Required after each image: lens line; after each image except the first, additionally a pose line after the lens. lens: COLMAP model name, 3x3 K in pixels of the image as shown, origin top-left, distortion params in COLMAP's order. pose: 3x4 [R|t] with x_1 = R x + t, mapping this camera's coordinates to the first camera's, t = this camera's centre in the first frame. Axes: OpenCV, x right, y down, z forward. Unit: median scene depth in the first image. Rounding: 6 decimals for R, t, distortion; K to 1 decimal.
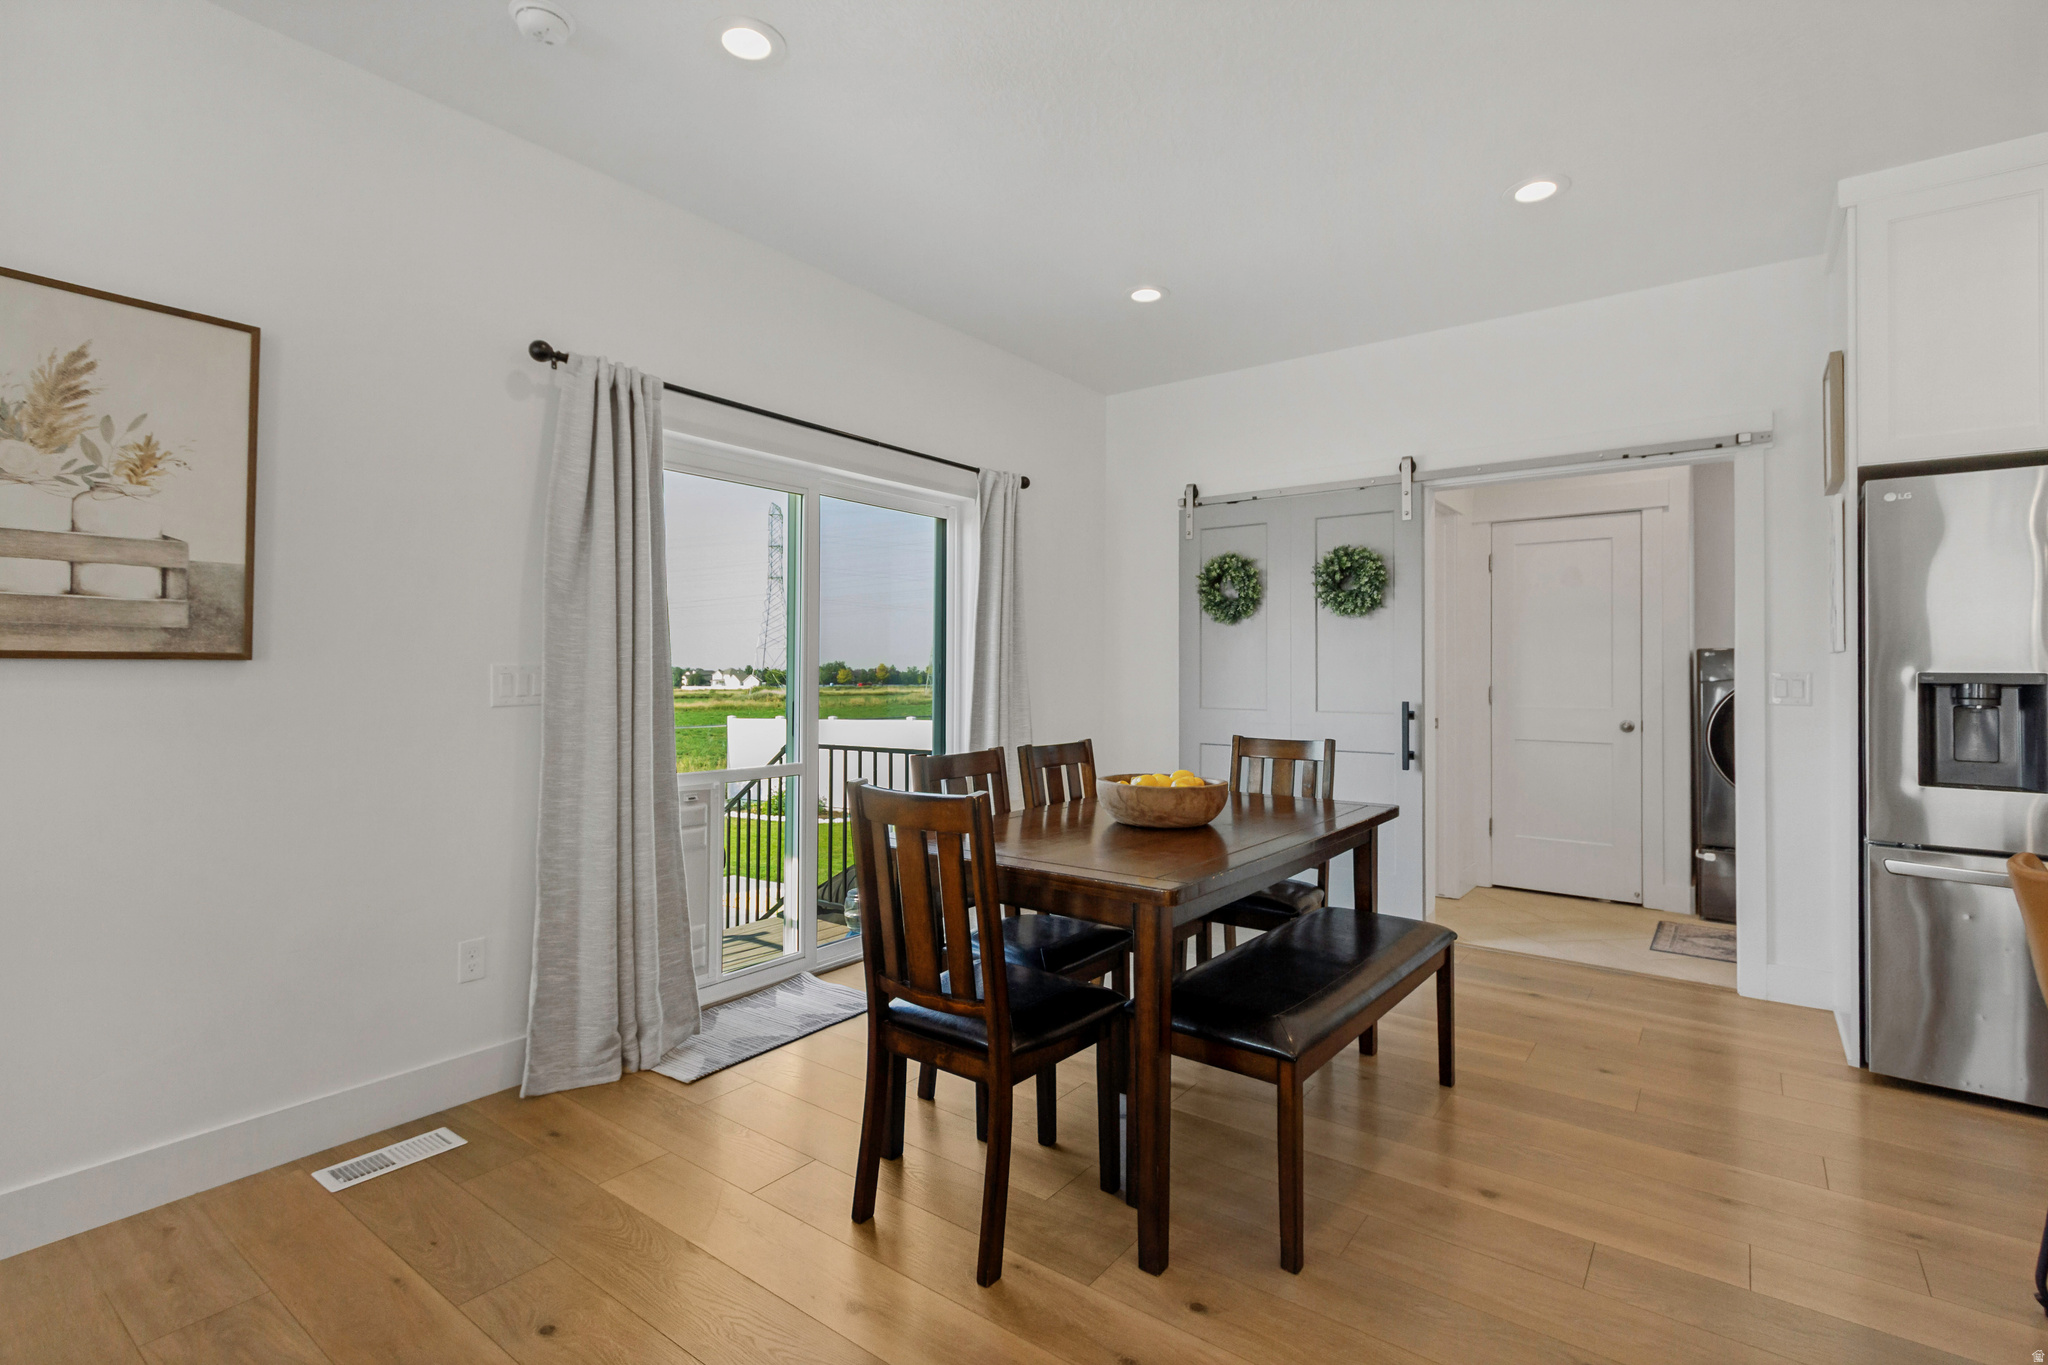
lens RADIAL K [[968.9, 0, 1021.6], [0, 968.9, 652.5], [0, 0, 1]] dist [0.000288, -0.000019]
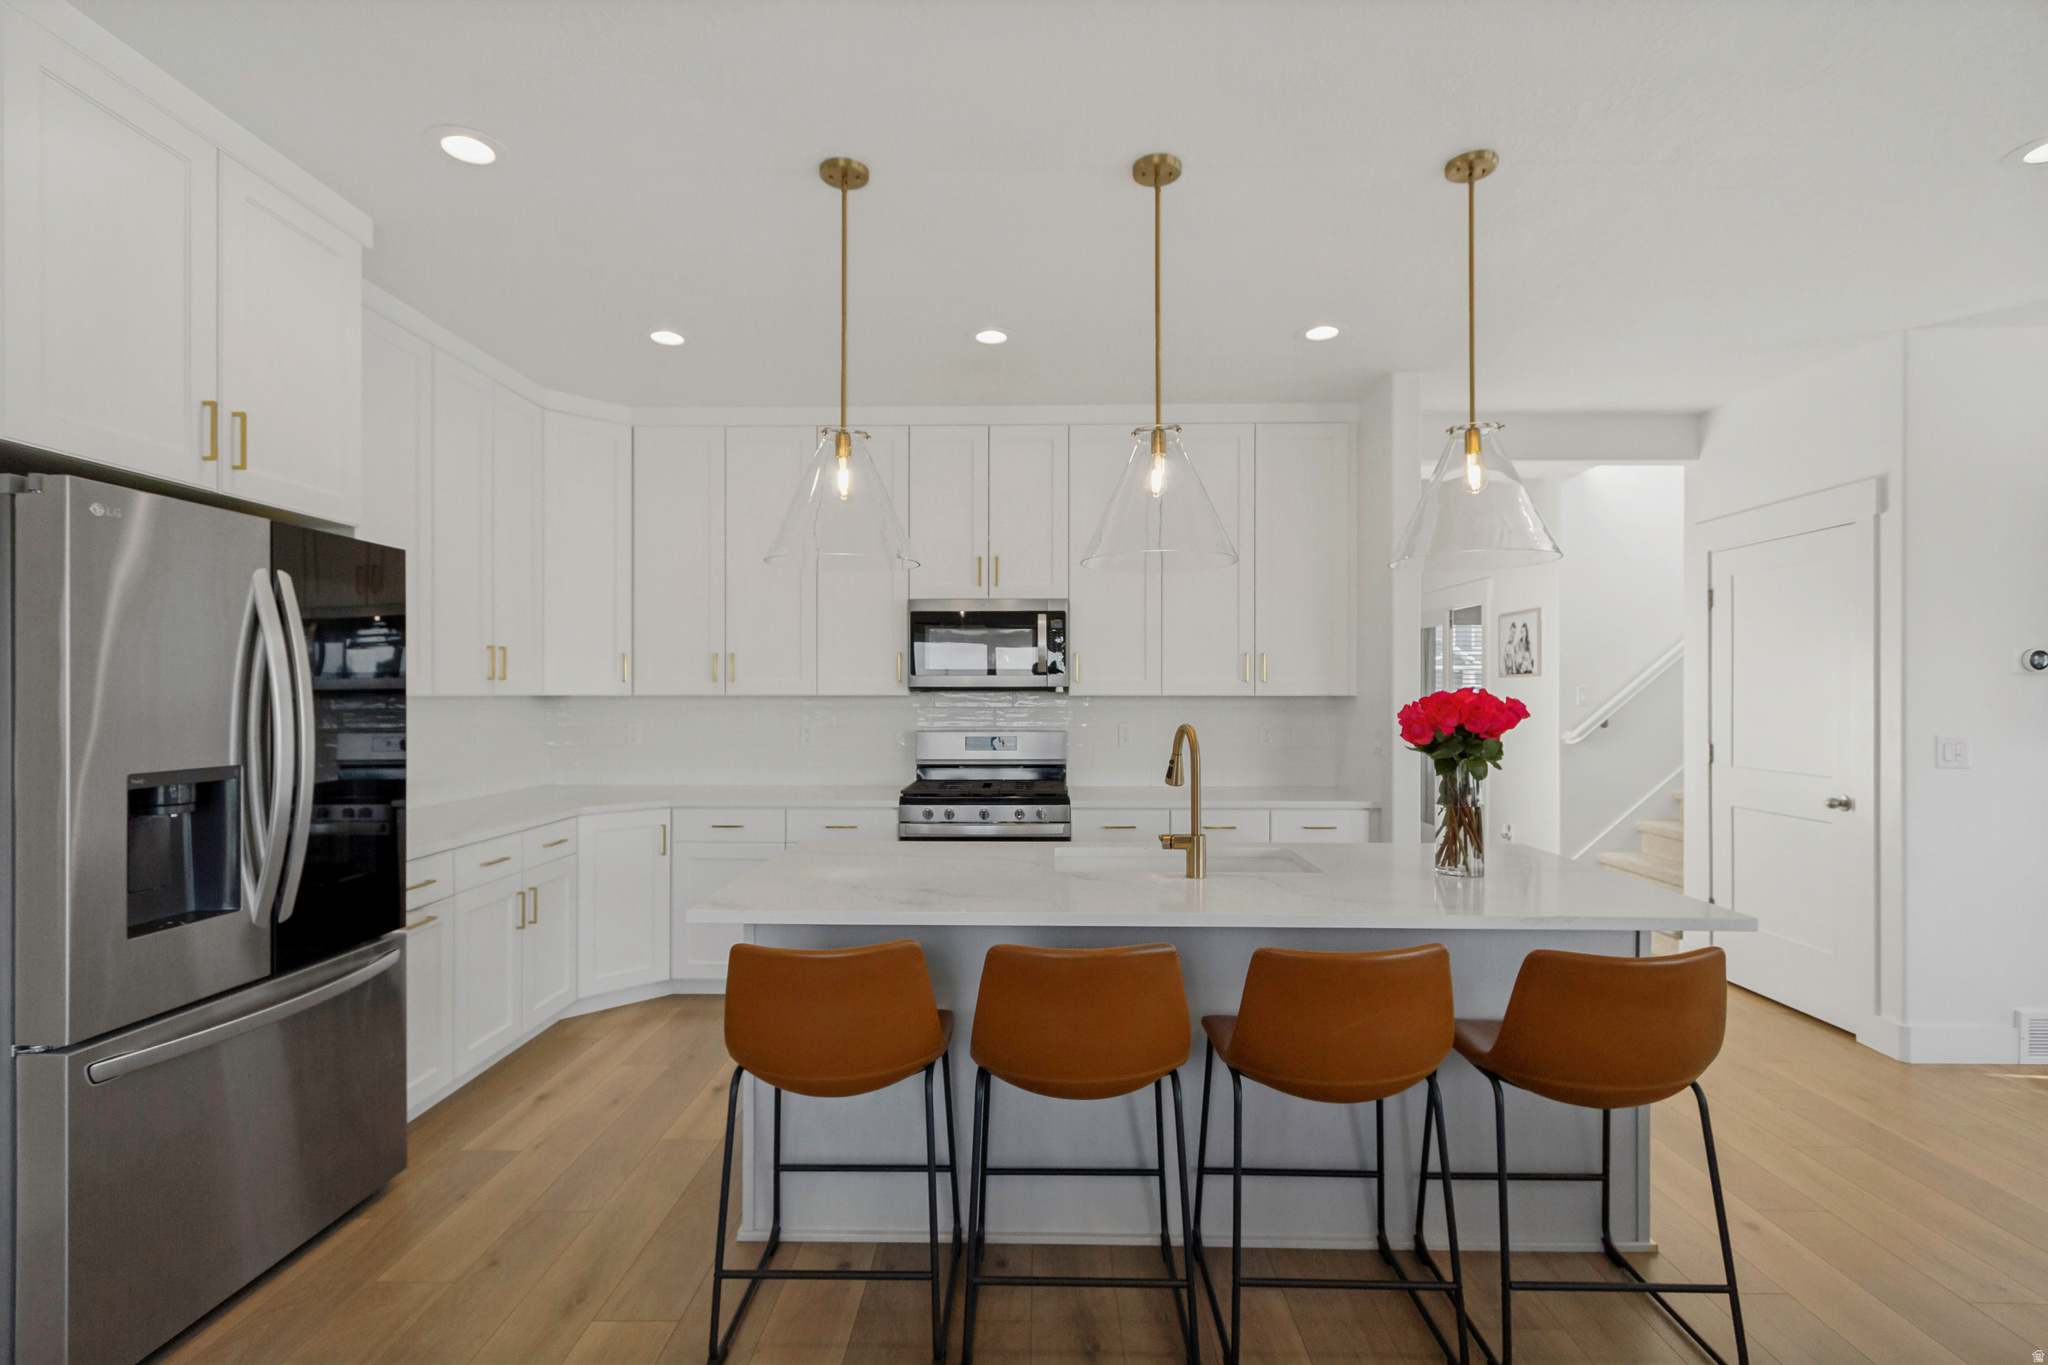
lens RADIAL K [[942.5, 0, 1026.8], [0, 942.5, 689.9], [0, 0, 1]] dist [-0.000805, 0.000023]
pose [[-0.591911, -0.002554, 0.805999, 0.014749], [-0.017689, 0.999795, -0.009822, -0.040910], [-0.805809, -0.020071, -0.591835, 0.820694]]
